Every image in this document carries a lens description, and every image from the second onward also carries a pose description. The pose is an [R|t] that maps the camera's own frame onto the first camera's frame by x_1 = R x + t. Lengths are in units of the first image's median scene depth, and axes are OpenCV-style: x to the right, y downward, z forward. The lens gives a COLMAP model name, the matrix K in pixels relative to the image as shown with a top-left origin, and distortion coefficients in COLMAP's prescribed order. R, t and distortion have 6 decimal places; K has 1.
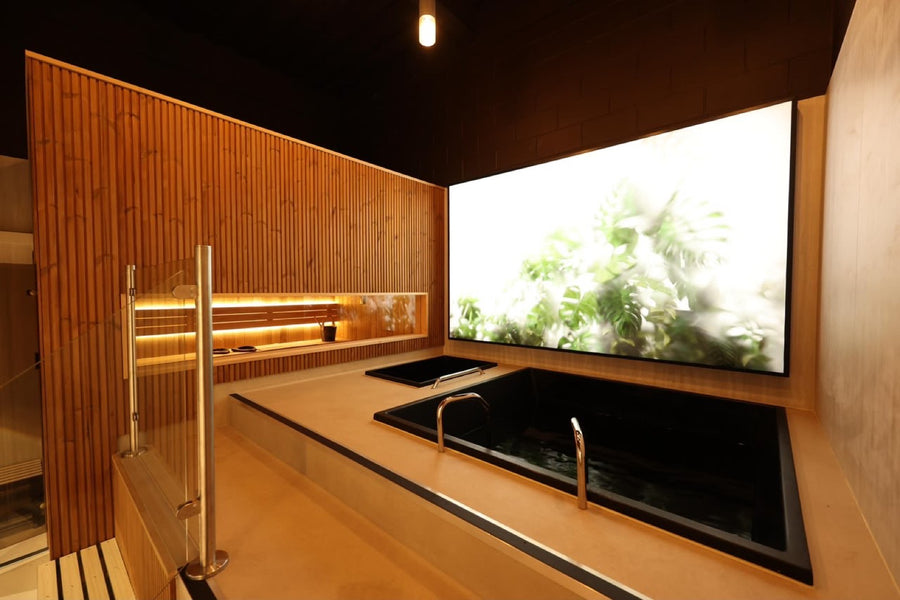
lens RADIAL K [[365.5, 0, 448.0], [0, 365.5, 301.7], [0, 0, 1]] dist [-0.001407, 0.000050]
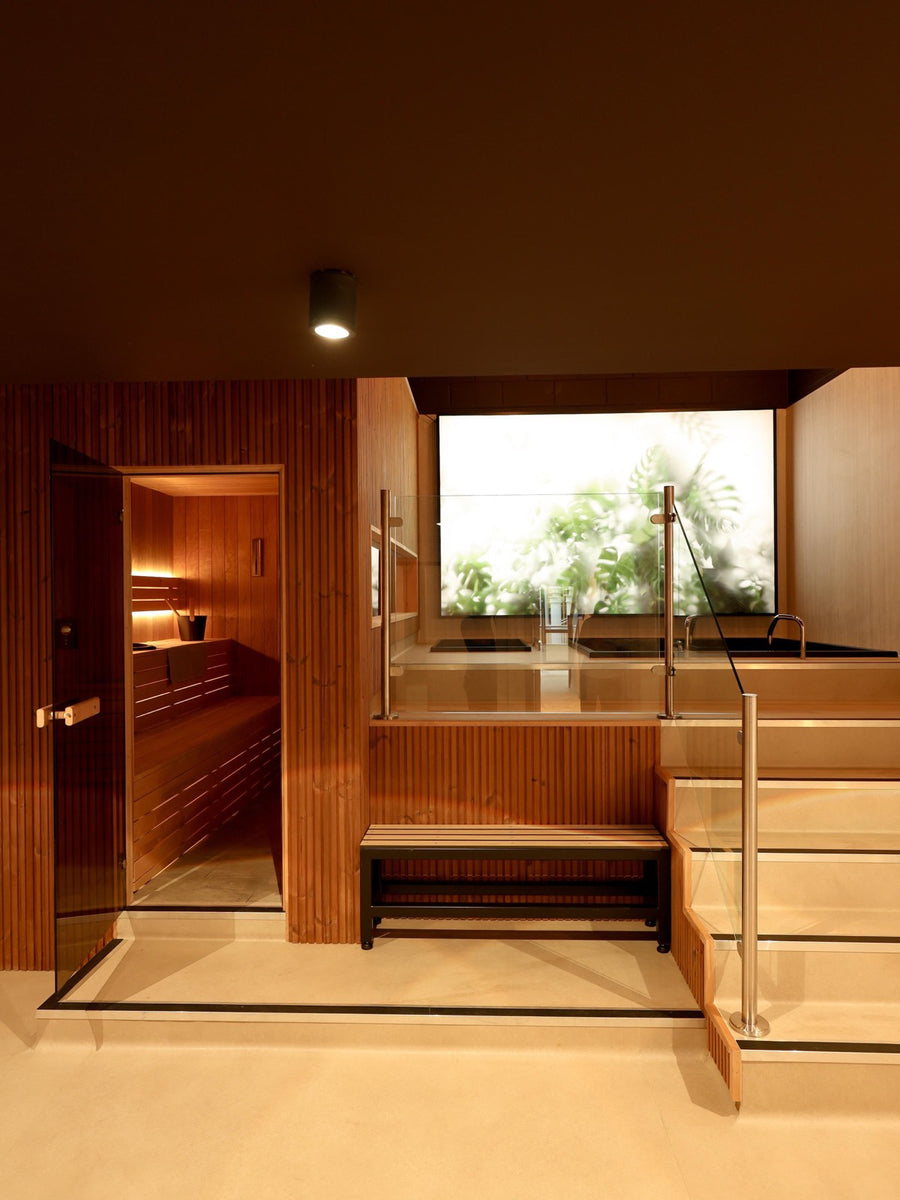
lens RADIAL K [[738.2, 0, 458.2], [0, 738.2, 596.3], [0, 0, 1]] dist [-0.005521, 0.000073]
pose [[0.780869, -0.000227, 0.624695, -1.160498], [0.025423, 0.999183, -0.031417, 0.134598], [-0.624177, 0.040414, 0.780237, -0.257268]]
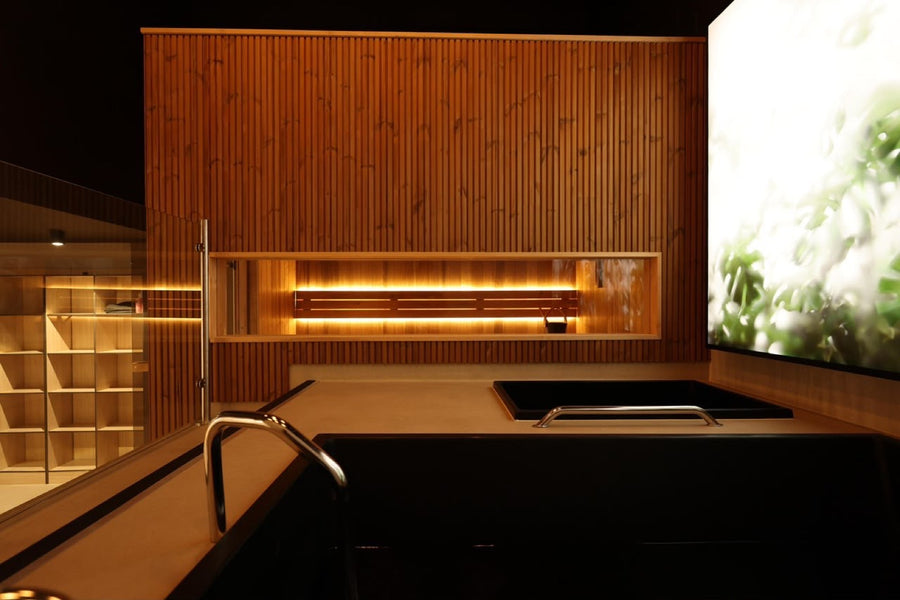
lens RADIAL K [[465.6, 0, 452.2], [0, 465.6, 305.2], [0, 0, 1]] dist [-0.001446, 0.001157]
pose [[0.675878, 0.006860, -0.736982, 0.286751], [-0.019497, 0.999773, -0.008574, 0.075520], [0.736756, 0.020164, 0.675858, 0.440112]]
